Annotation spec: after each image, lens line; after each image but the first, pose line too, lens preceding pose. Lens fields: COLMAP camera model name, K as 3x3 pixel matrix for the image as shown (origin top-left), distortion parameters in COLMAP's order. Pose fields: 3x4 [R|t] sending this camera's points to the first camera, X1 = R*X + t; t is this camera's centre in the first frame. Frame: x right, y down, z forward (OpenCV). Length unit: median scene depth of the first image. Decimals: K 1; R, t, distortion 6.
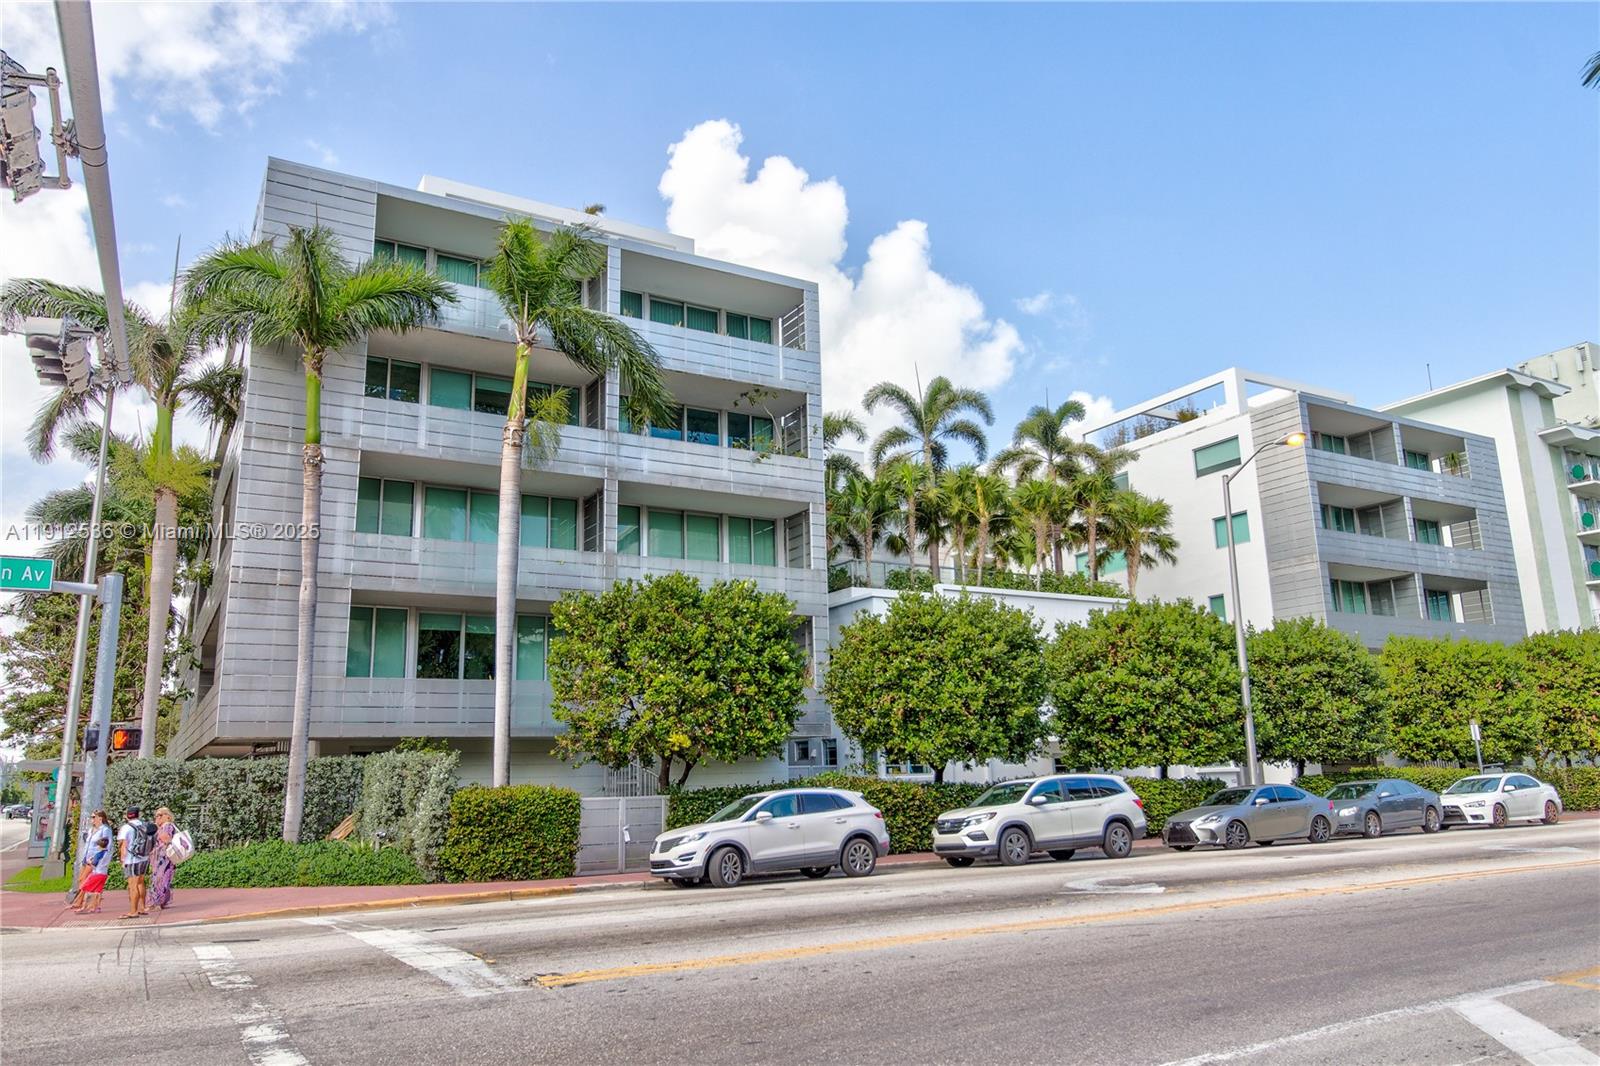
lens RADIAL K [[1110.8, 0, 800.0], [0, 1110.8, 533.0], [0, 0, 1]] dist [0.007278, -0.001058]
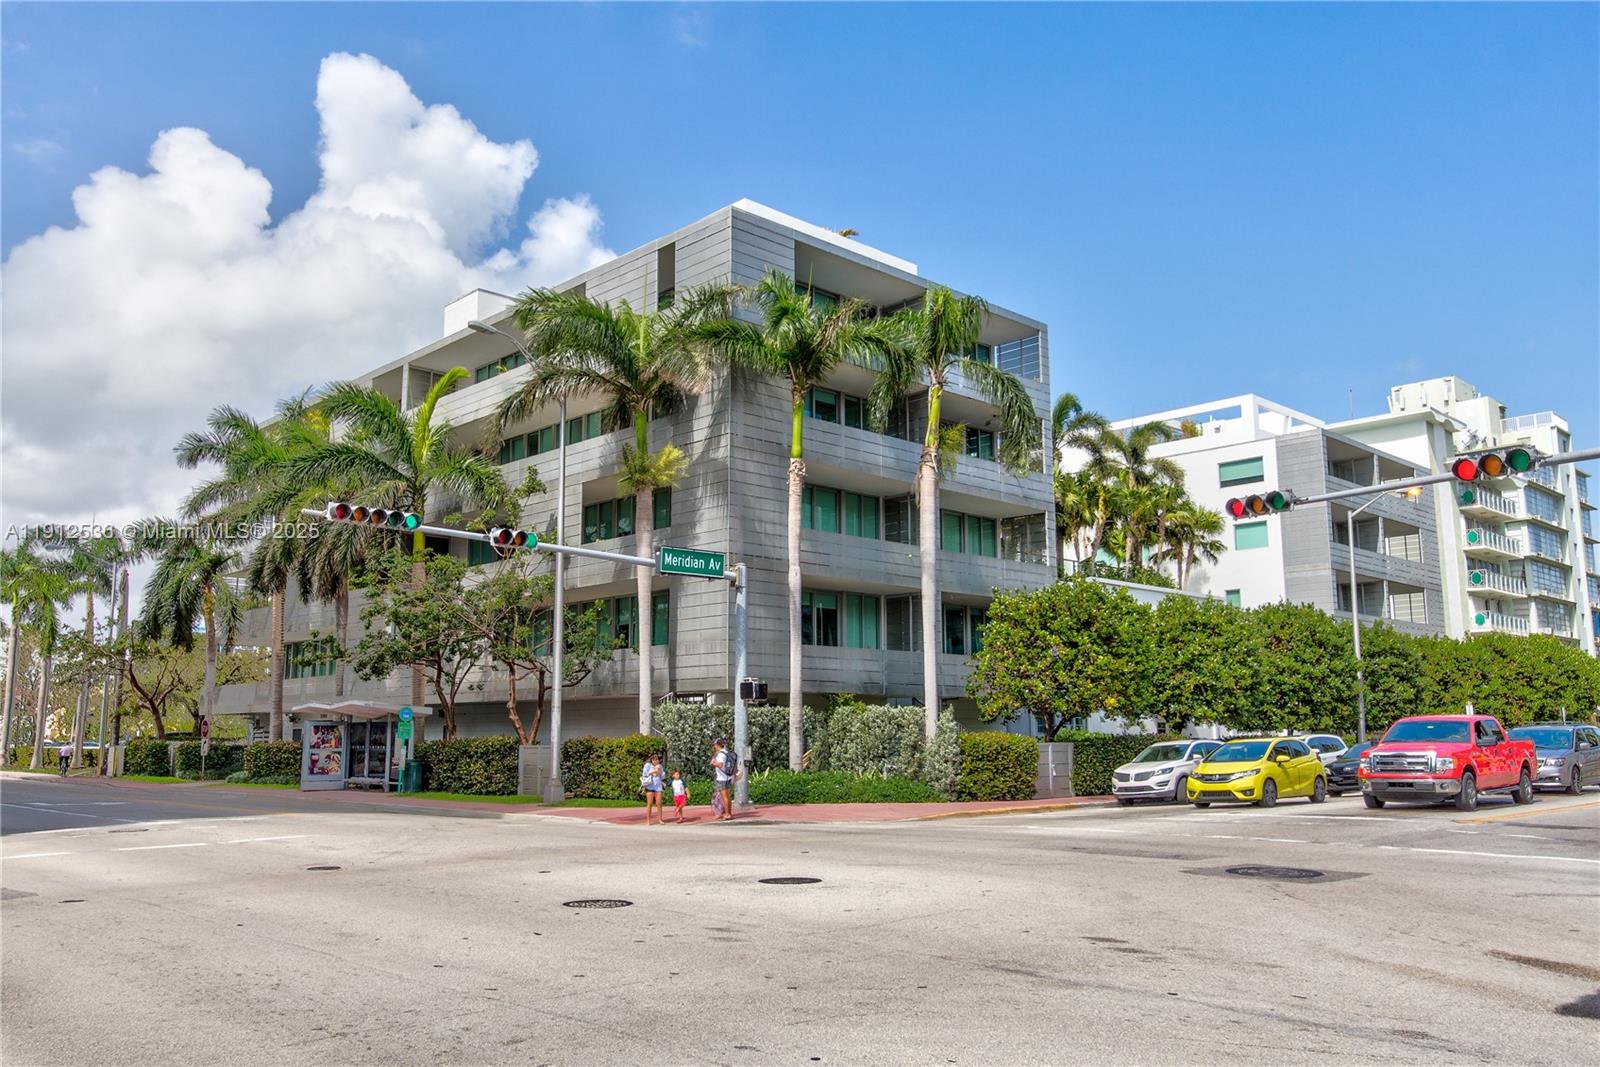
lens RADIAL K [[1266.1, 0, 800.0], [0, 1266.1, 533.5], [0, 0, 1]] dist [0.005090, 0.002720]
pose [[0.969993, 0.058633, 0.235957, -0.600057], [-0.070960, 0.996504, 0.044090, -0.046284], [-0.232547, -0.059510, 0.970763, -0.297954]]
